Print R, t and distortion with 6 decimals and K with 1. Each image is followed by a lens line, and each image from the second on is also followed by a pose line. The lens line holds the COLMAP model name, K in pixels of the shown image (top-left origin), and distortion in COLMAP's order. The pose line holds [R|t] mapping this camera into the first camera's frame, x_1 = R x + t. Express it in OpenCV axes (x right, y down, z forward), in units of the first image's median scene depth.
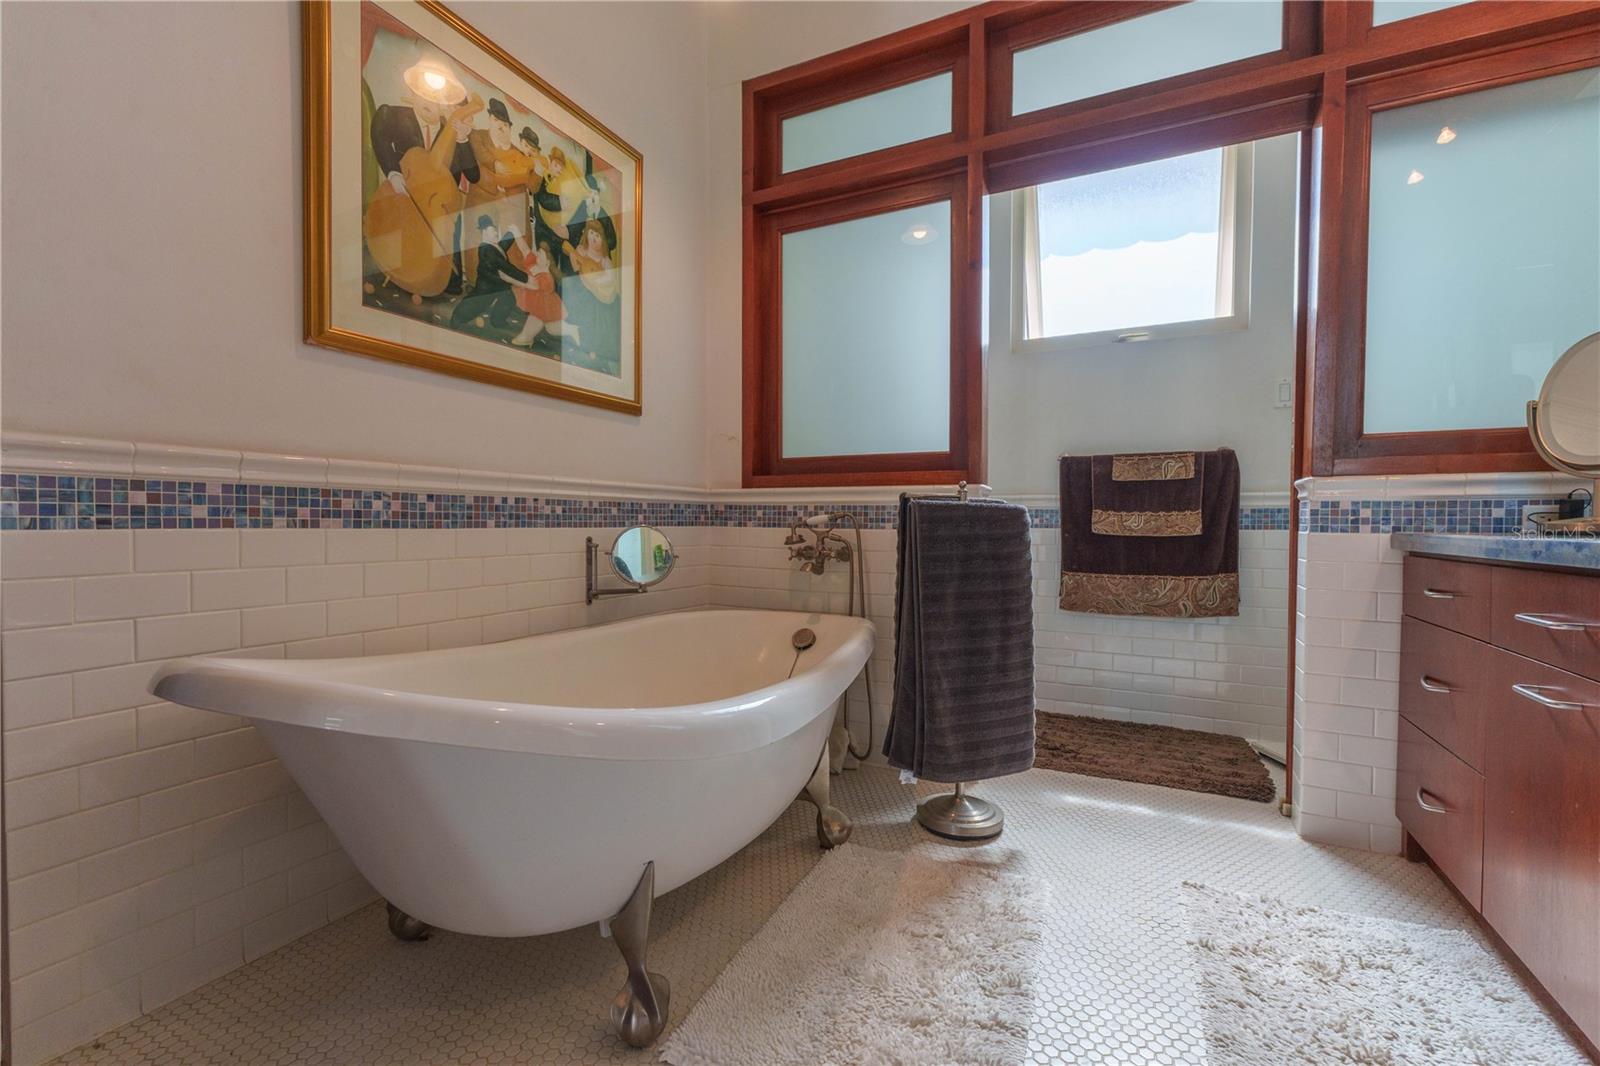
lens RADIAL K [[680.8, 0, 789.0], [0, 680.8, 539.4], [0, 0, 1]] dist [0.003169, -0.000338]
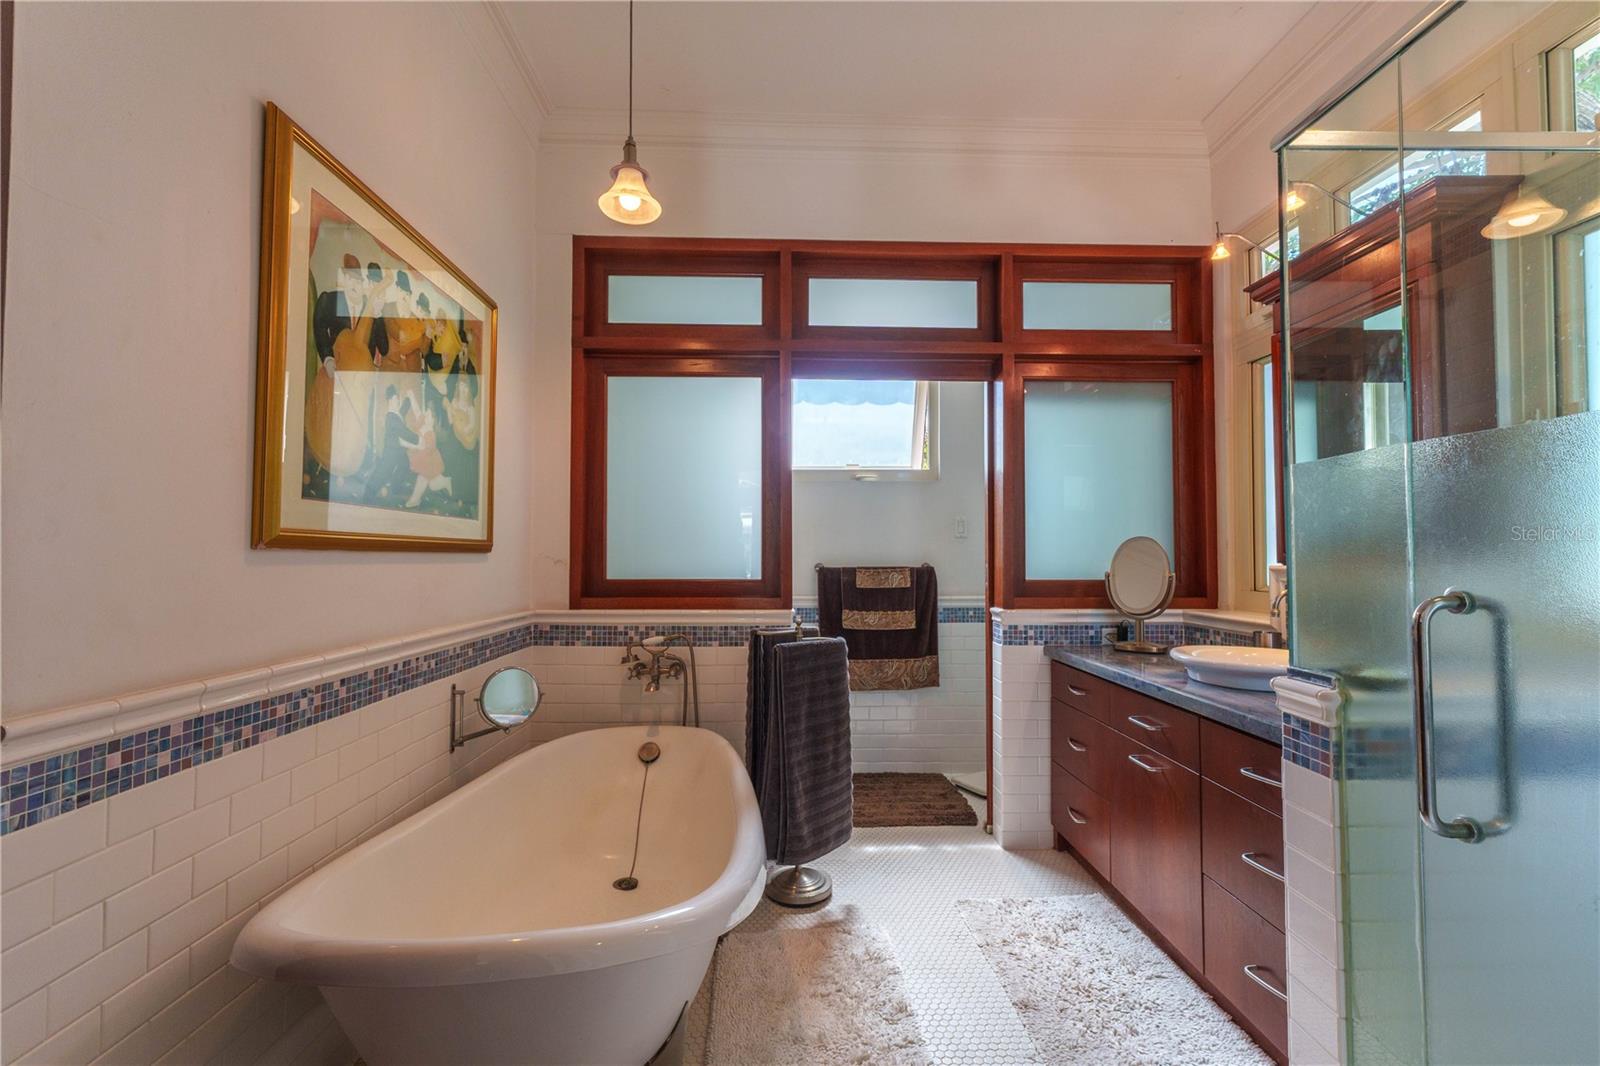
lens RADIAL K [[680.8, 0, 789.0], [0, 680.8, 539.4], [0, 0, 1]] dist [0.003169, -0.000338]
pose [[0.882118, 0.006012, 0.470990, -0.379165], [0.016555, 0.998905, -0.043757, -0.186716], [-0.470737, 0.046396, 0.881053, -0.132710]]
